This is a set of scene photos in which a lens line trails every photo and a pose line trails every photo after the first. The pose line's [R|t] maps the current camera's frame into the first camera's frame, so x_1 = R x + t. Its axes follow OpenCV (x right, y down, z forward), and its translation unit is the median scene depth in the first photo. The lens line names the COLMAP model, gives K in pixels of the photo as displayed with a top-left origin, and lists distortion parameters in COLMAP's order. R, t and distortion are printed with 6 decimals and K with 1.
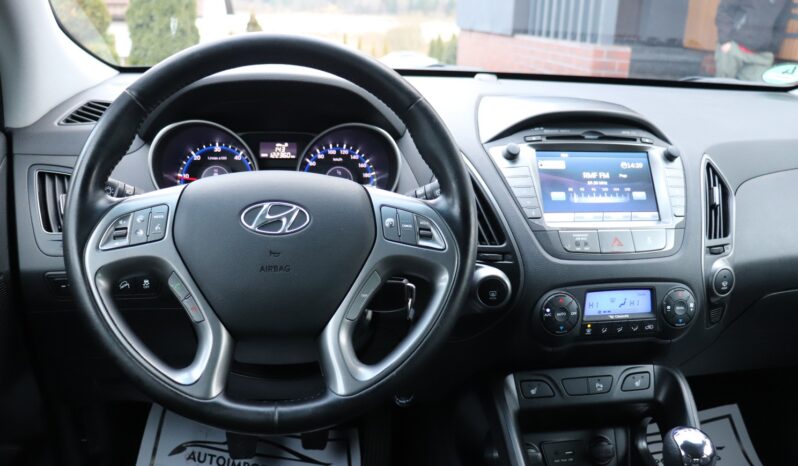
lens RADIAL K [[657.2, 0, 397.6], [0, 657.2, 229.9], [0, 0, 1]] dist [-0.158154, 0.096608]
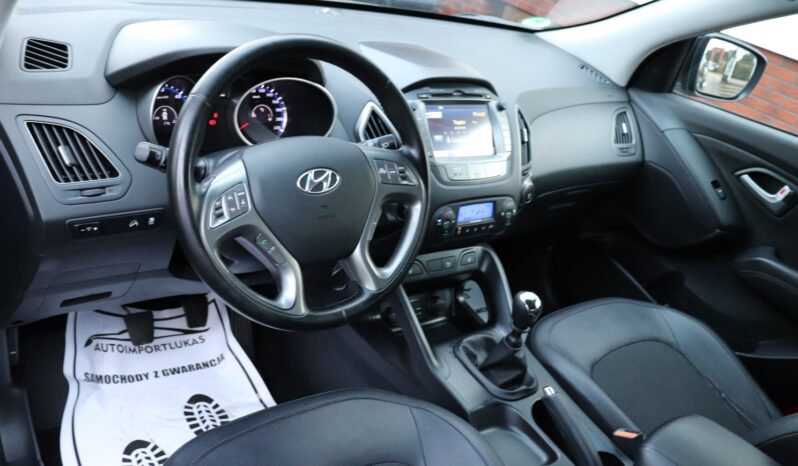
lens RADIAL K [[657.2, 0, 386.8], [0, 657.2, 233.3], [0, 0, 1]] dist [-0.158154, 0.096608]
pose [[0.887859, -0.072018, 0.454445, -0.501094], [-0.040943, 0.971391, 0.233931, -0.174461], [-0.458291, -0.226304, 0.859509, -0.217157]]
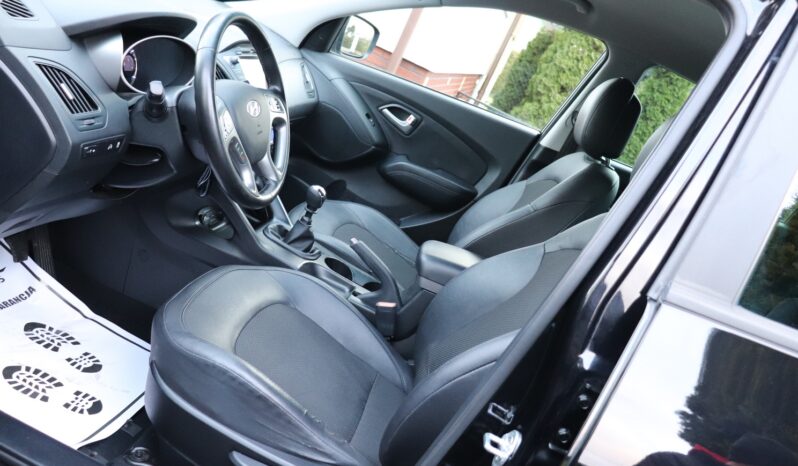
lens RADIAL K [[657.2, 0, 399.2], [0, 657.2, 233.7], [0, 0, 1]] dist [-0.158154, 0.096608]
pose [[0.340630, -0.199170, 0.918859, -1.449111], [-0.102783, 0.963559, 0.246961, -0.141059], [-0.934562, -0.178566, 0.307746, -0.118784]]
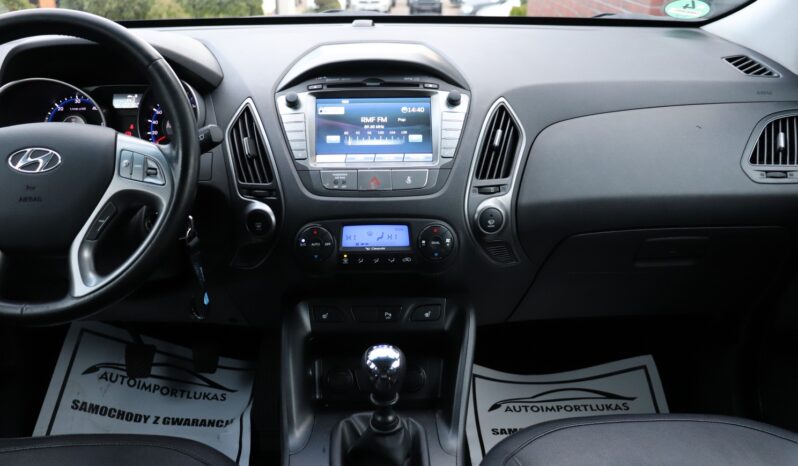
lens RADIAL K [[725.5, 0, 397.7], [0, 725.5, 231.8], [0, 0, 1]] dist [-0.103556, 0.000000]
pose [[0.991442, 0.013070, -0.129896, 0.498862], [-0.002962, 0.996972, 0.077703, 0.008317], [0.130518, -0.076653, 0.988478, -0.203817]]
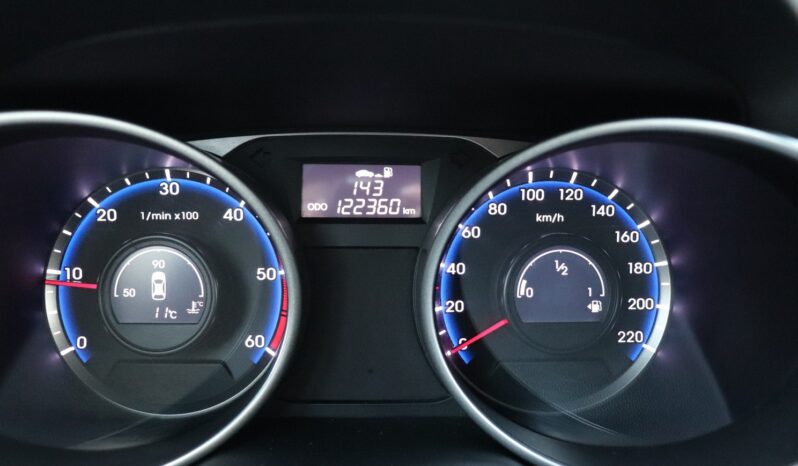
lens RADIAL K [[798.8, 0, 397.6], [0, 798.8, 233.9], [0, 0, 1]] dist [-0.162175, 0.000000]
pose [[0.992527, 0.014741, -0.121128, -0.134516], [-0.008345, 0.998552, 0.053136, -0.136512], [0.121736, -0.051729, 0.991214, 0.700992]]
